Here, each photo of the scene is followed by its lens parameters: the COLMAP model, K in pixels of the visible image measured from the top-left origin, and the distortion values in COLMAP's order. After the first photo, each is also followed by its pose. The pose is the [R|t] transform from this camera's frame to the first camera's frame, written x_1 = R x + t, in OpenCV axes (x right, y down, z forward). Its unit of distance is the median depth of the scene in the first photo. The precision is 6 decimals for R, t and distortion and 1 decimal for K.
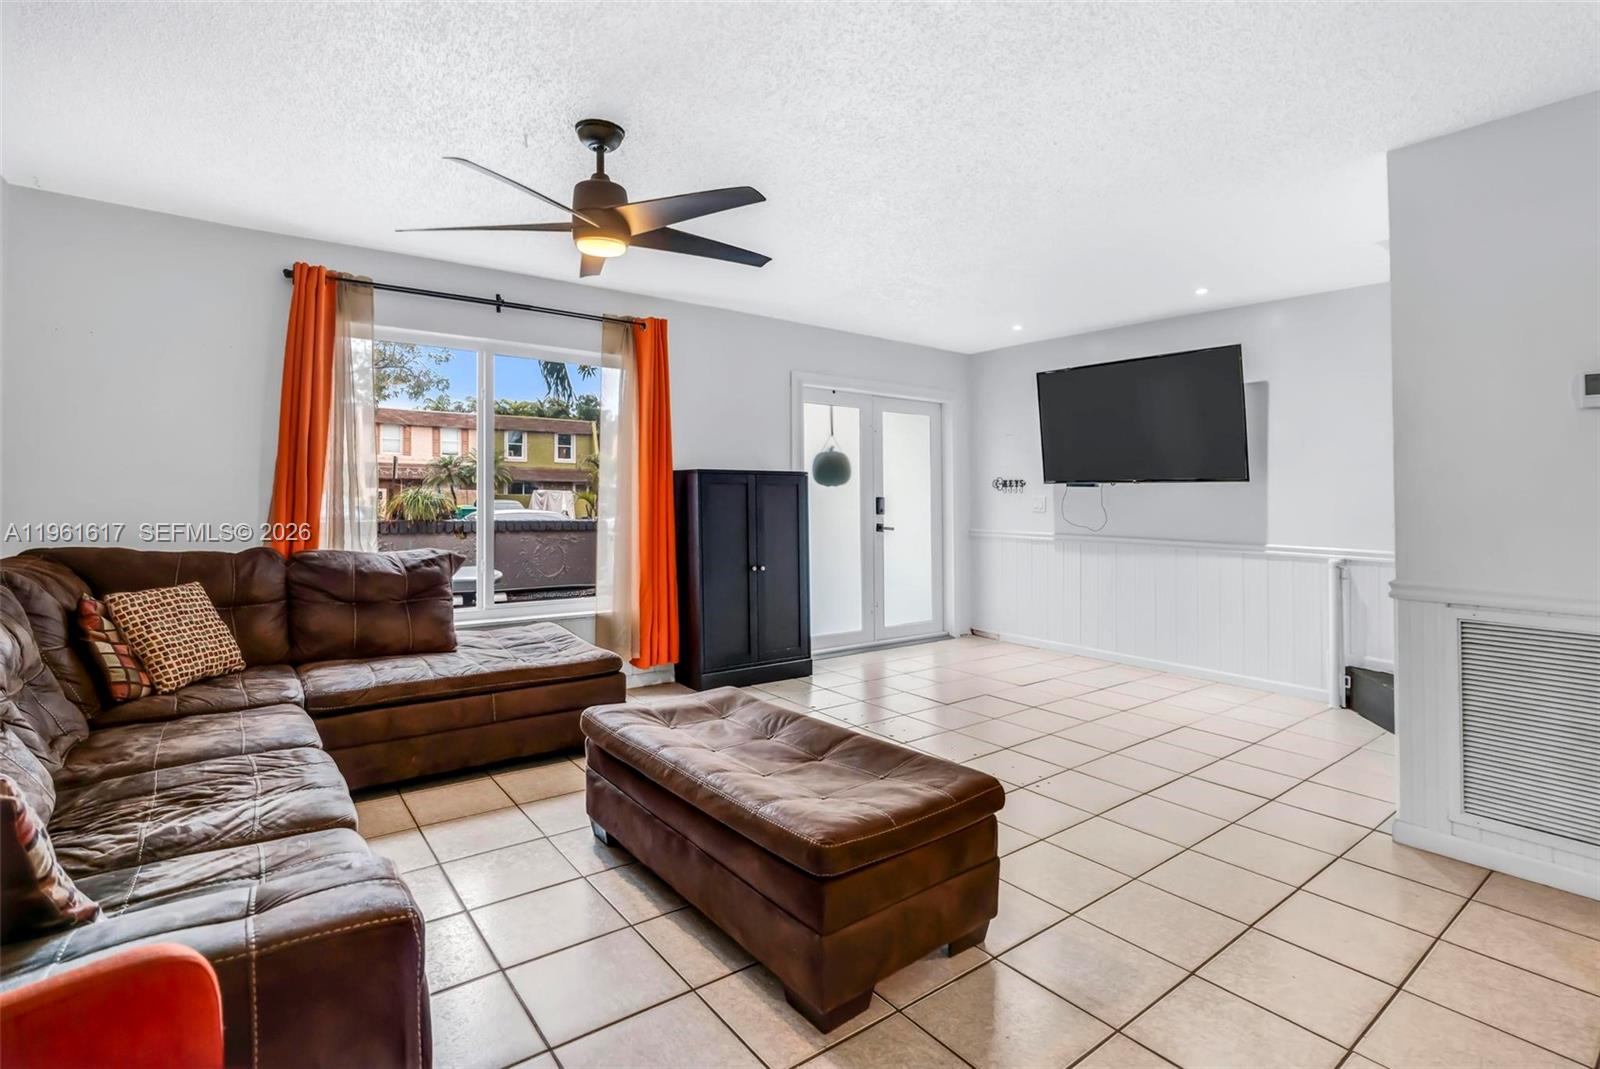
lens RADIAL K [[755.3, 0, 813.1], [0, 755.3, 535.0], [0, 0, 1]] dist [-0.024537, 0.000227]
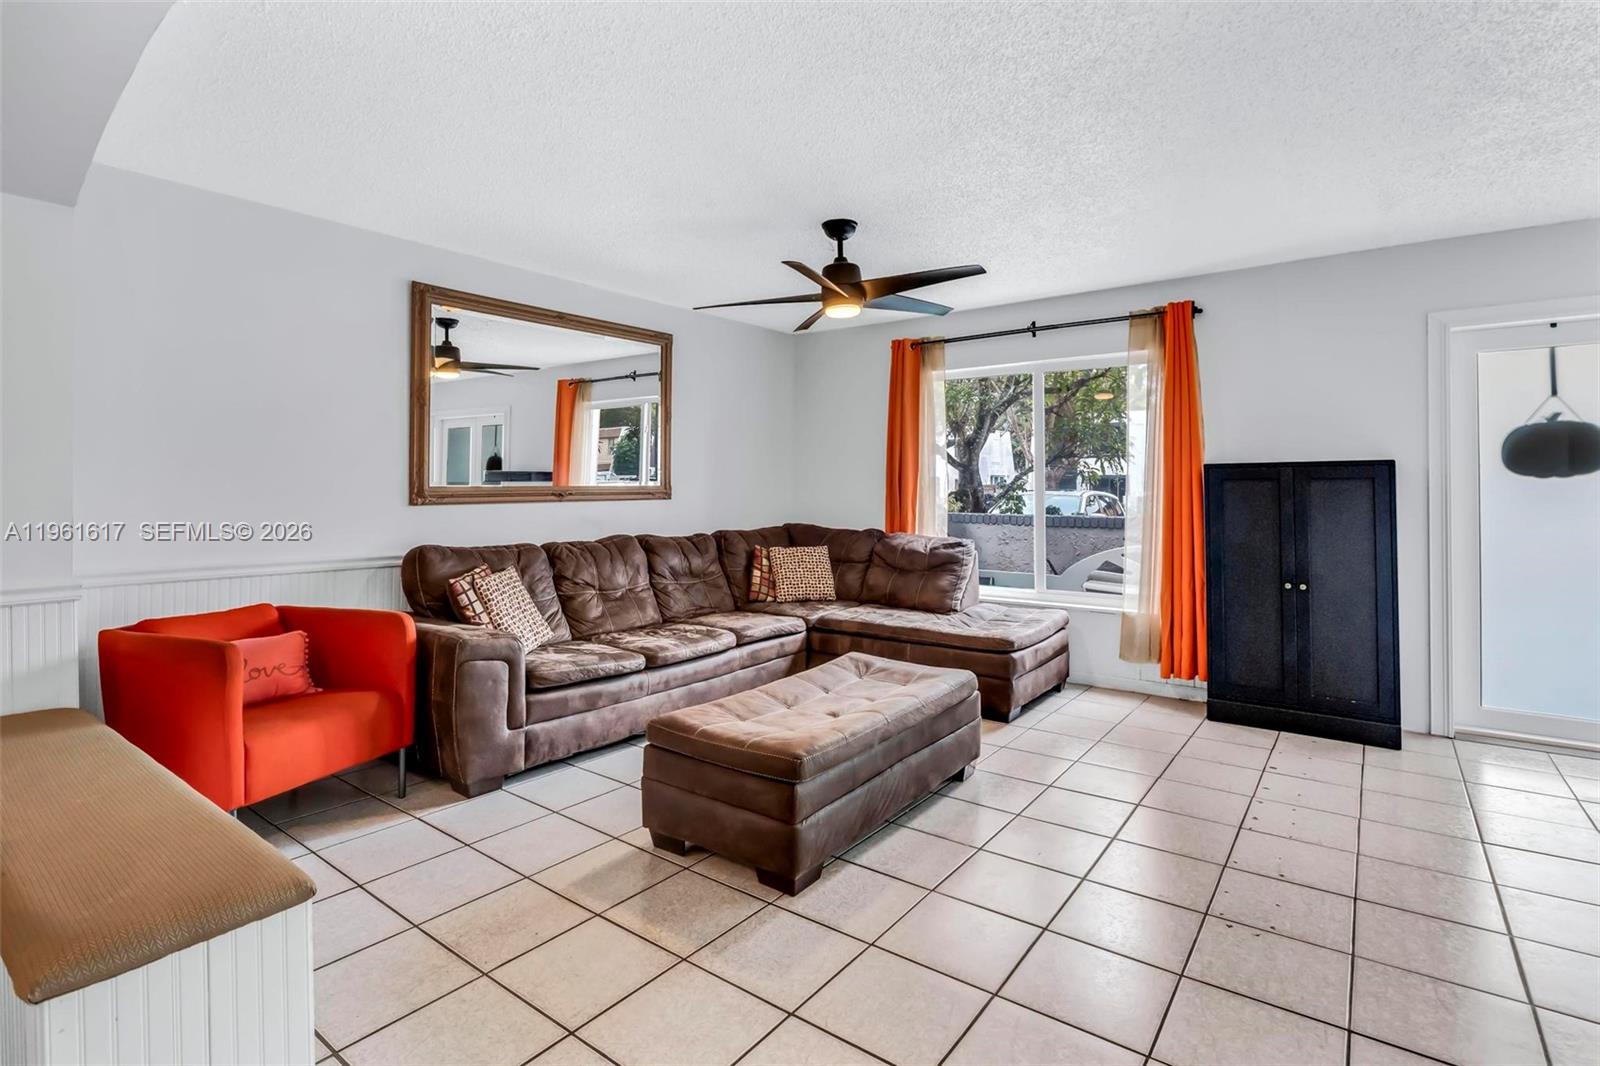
lens RADIAL K [[755.3, 0, 763.6], [0, 755.3, 504.1], [0, 0, 1]] dist [-0.024537, 0.000227]
pose [[0.264729, 0.006195, -0.964303, 0.677170], [-0.048391, 0.998805, -0.006868, -0.011125], [0.963108, 0.048481, 0.264713, 0.342861]]
